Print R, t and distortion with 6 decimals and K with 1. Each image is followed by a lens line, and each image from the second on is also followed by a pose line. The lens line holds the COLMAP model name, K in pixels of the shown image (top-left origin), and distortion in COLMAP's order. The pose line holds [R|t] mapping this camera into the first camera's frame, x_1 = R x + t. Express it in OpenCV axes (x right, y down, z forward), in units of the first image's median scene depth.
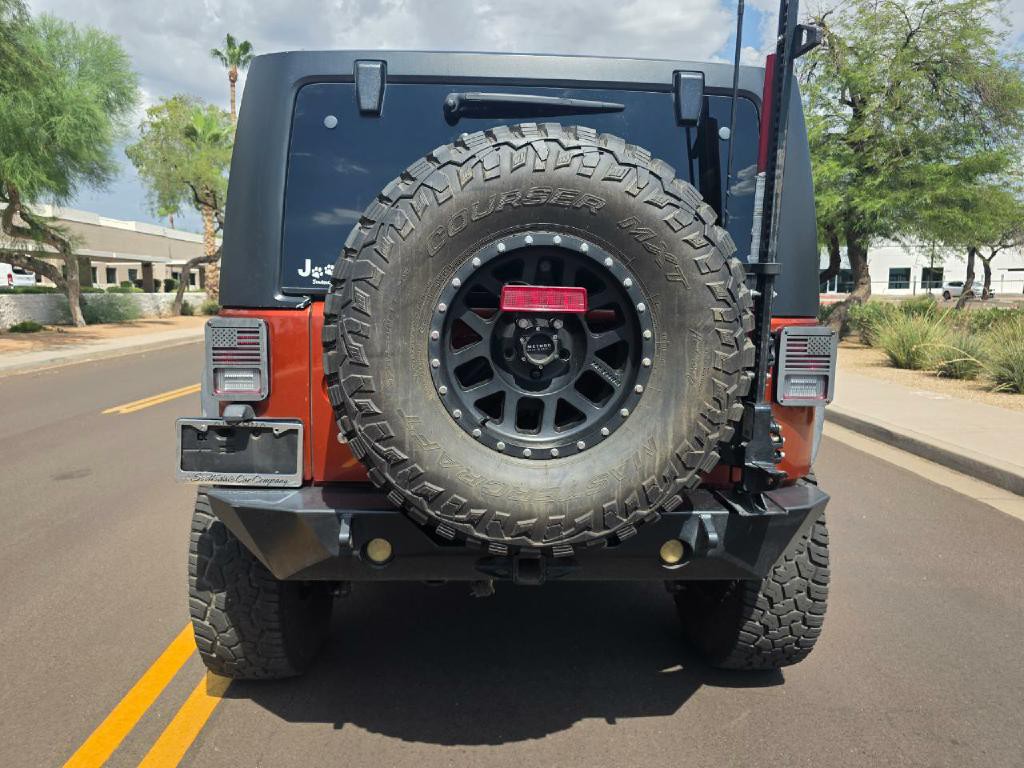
lens RADIAL K [[699.2, 0, 501.3], [0, 699.2, 370.4], [0, 0, 1]] dist [0.035364, -0.032651]
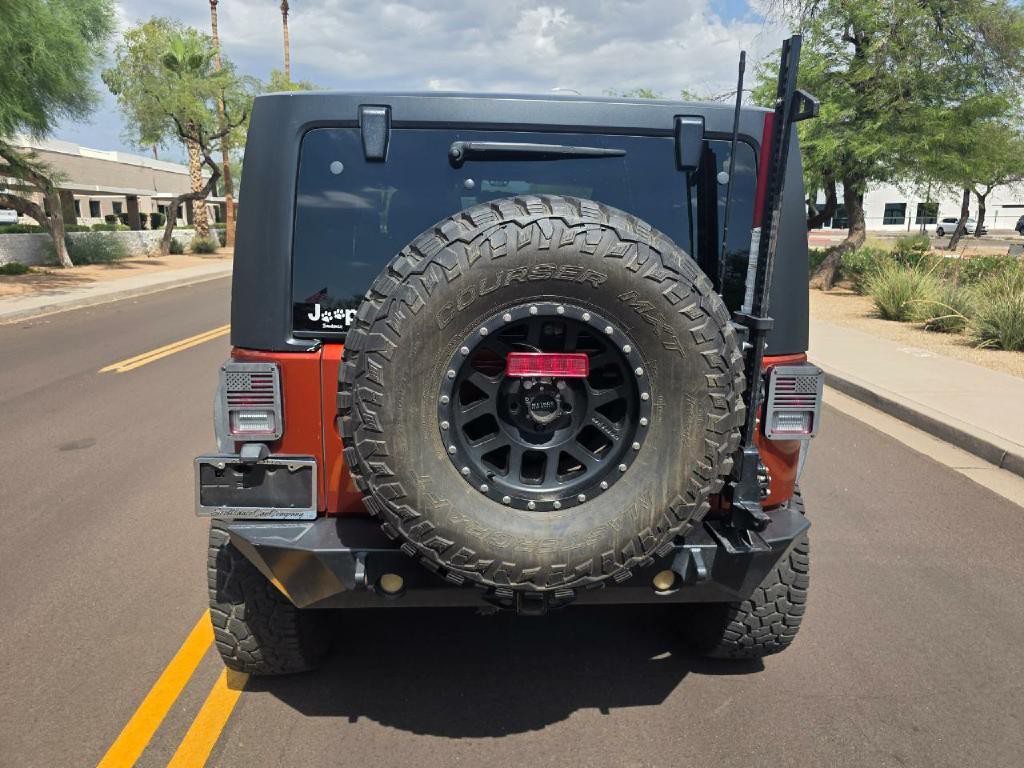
lens RADIAL K [[699.2, 0, 510.3], [0, 699.2, 365.5], [0, 0, 1]] dist [0.035364, -0.032651]
pose [[0.999777, -0.001600, 0.021052, -0.012473], [-0.000309, 0.995908, 0.090371, -0.138866], [-0.021111, -0.090357, 0.995686, -0.033028]]
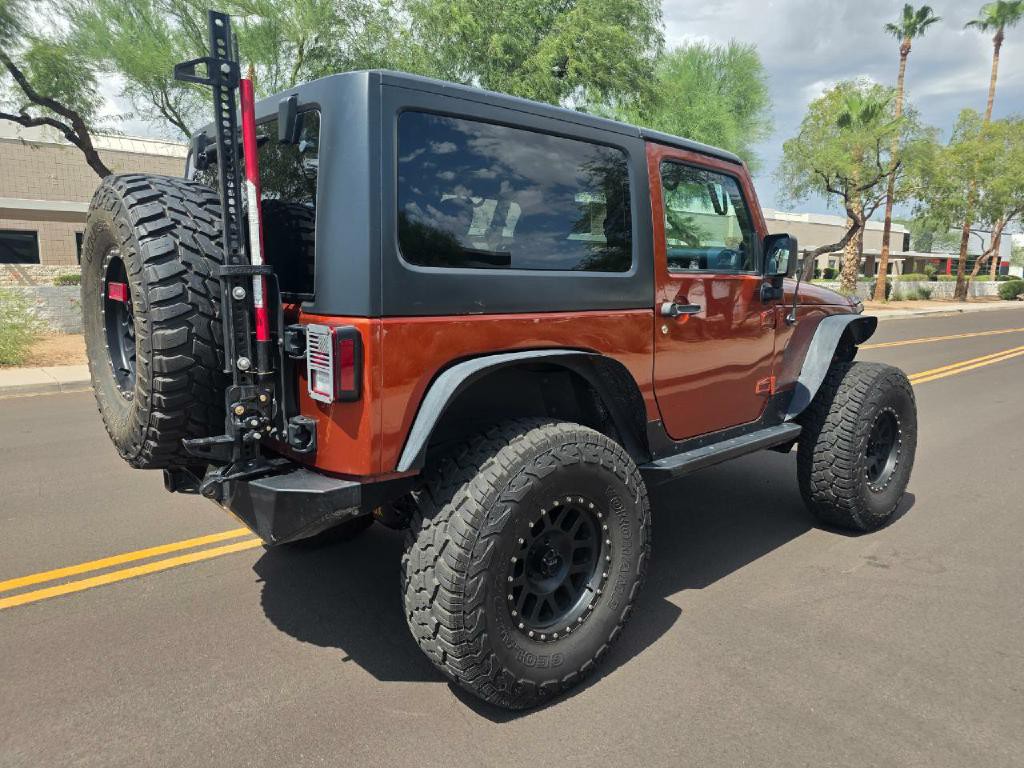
lens RADIAL K [[699.2, 0, 517.1], [0, 699.2, 372.8], [0, 0, 1]] dist [0.035364, -0.032651]
pose [[0.610450, 0.105108, -0.785050, 1.251761], [-0.089660, 0.993955, 0.063358, -0.072828], [0.786963, 0.031711, 0.616184, 0.519292]]
